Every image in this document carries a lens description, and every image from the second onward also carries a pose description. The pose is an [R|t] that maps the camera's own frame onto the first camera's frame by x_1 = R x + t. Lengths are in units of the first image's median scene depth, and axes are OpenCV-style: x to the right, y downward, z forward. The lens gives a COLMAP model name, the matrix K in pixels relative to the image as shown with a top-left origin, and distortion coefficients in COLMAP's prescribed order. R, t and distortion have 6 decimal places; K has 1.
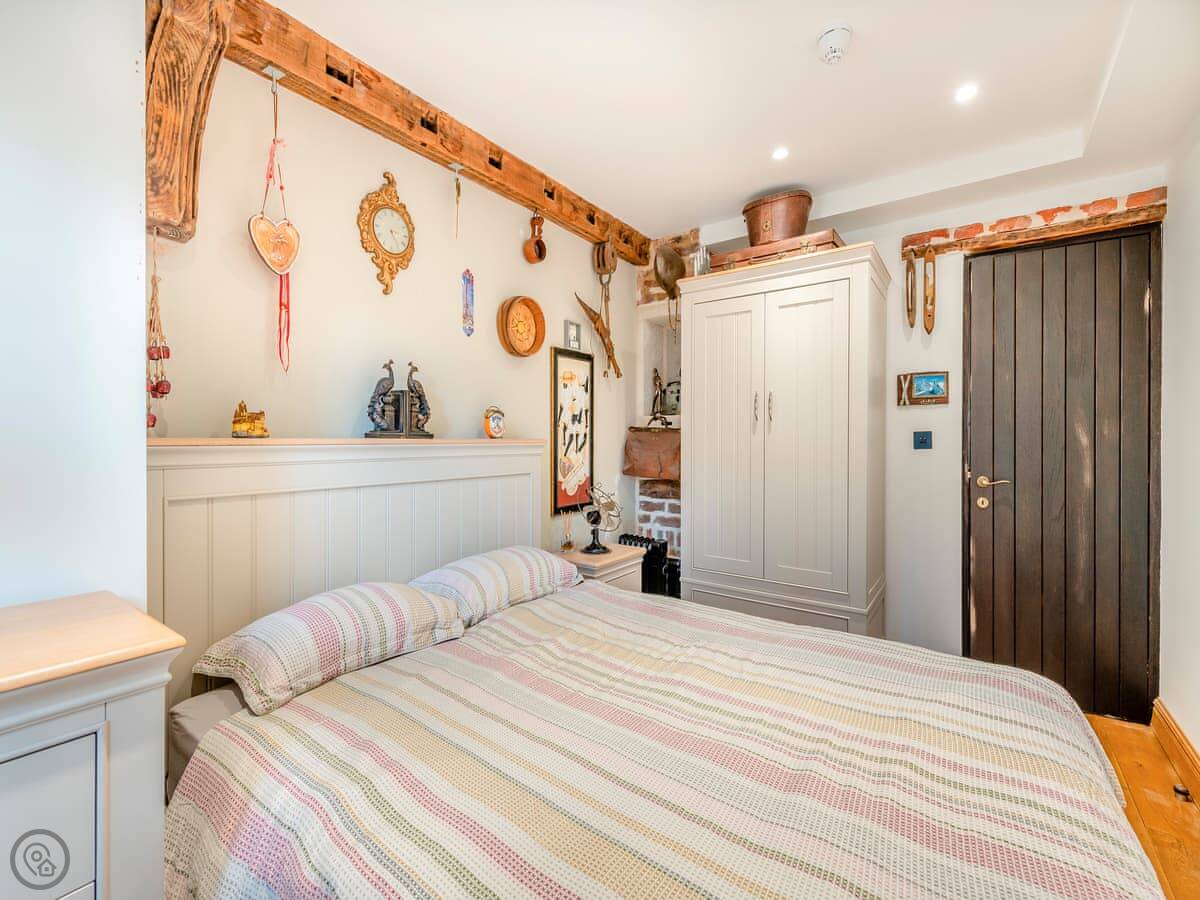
lens RADIAL K [[517.4, 0, 601.1], [0, 517.4, 438.0], [0, 0, 1]] dist [0.000638, -0.000006]
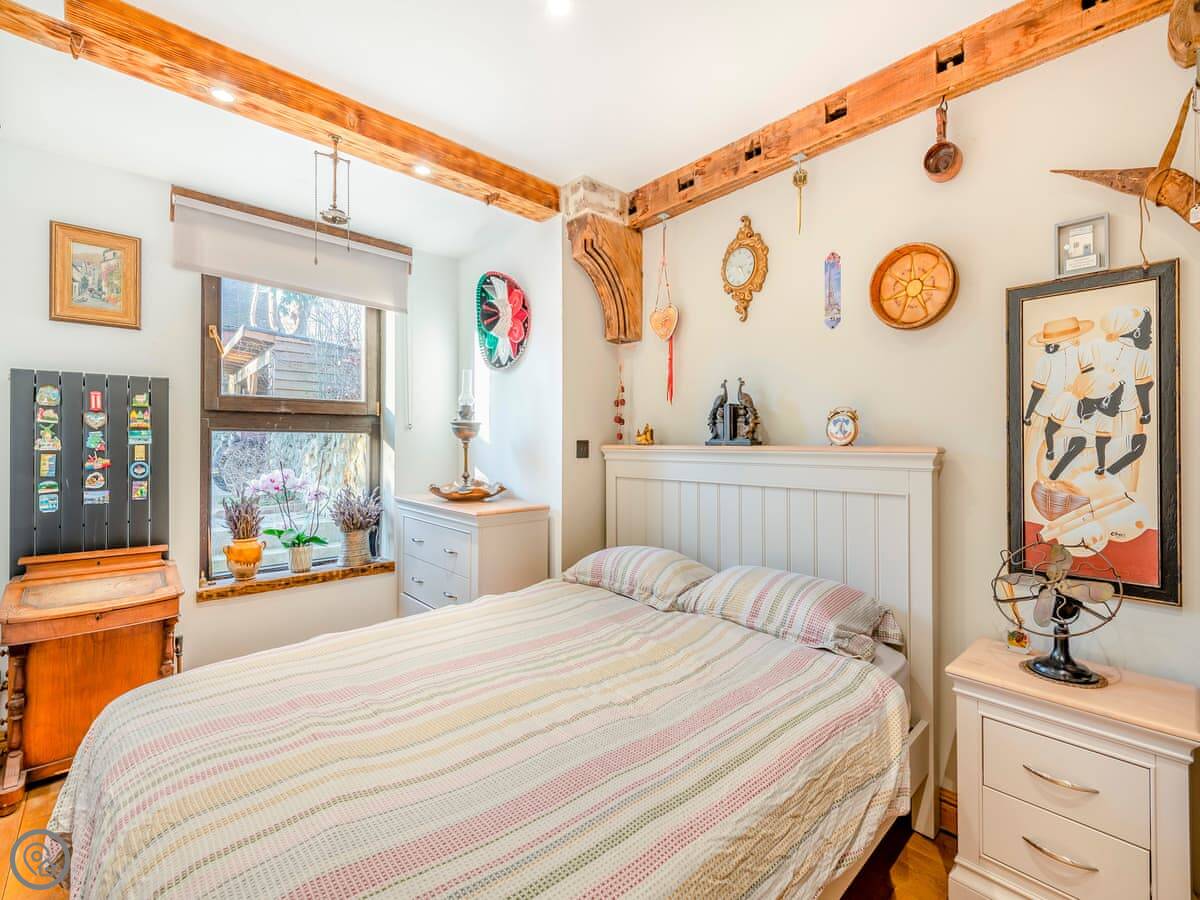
lens RADIAL K [[529.8, 0, 598.9], [0, 529.8, 434.9], [0, 0, 1]] dist [0.002213, -0.000019]
pose [[-0.207313, -0.020043, -0.978069, 0.692694], [-0.000924, 0.999794, -0.020292, 0.000966], [0.978274, -0.003303, -0.207289, 0.796523]]
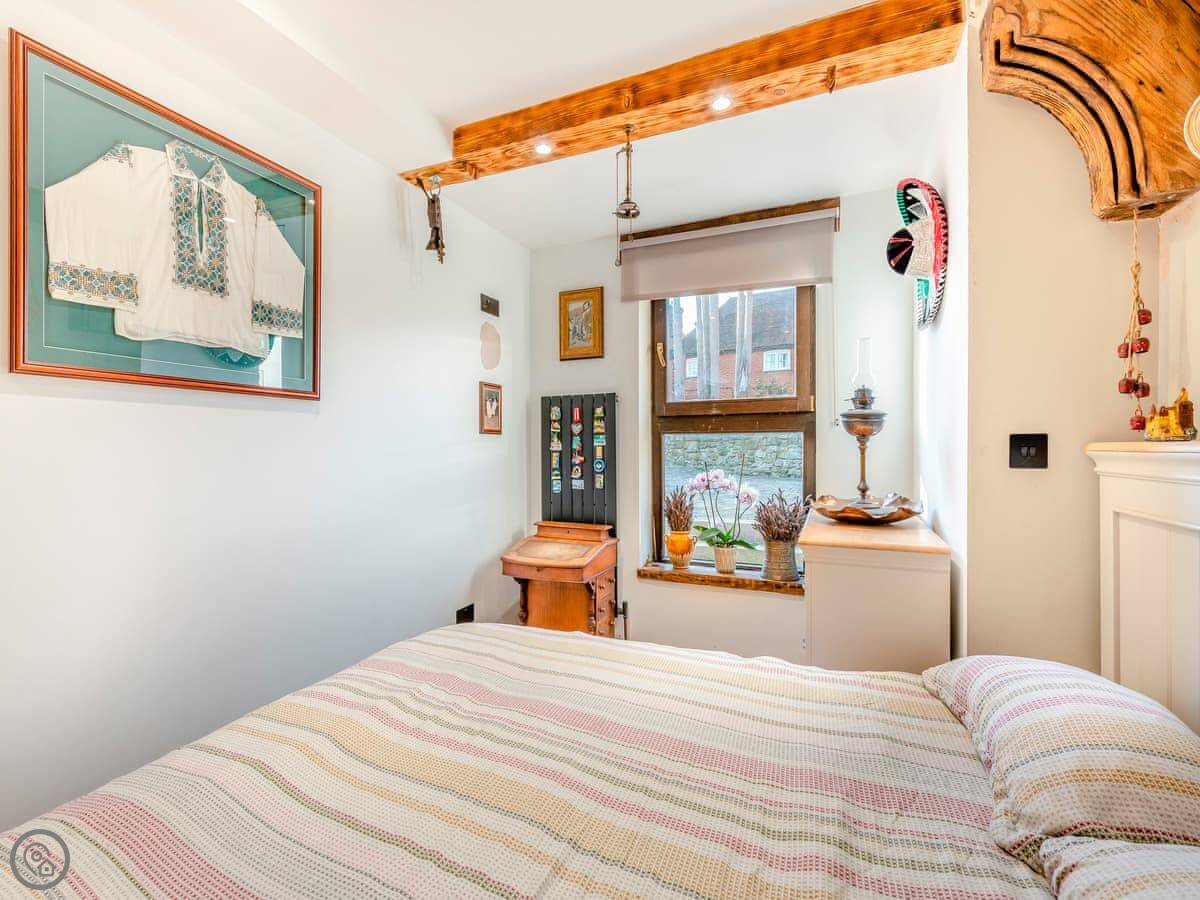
lens RADIAL K [[529.8, 0, 600.6], [0, 529.8, 448.4], [0, 0, 1]] dist [0.004342, -0.000168]
pose [[-0.978999, 0.002598, -0.203850, 0.144978], [0.002380, 0.999996, 0.001315, 0.003790], [0.203852, 0.000802, -0.979001, 1.015402]]
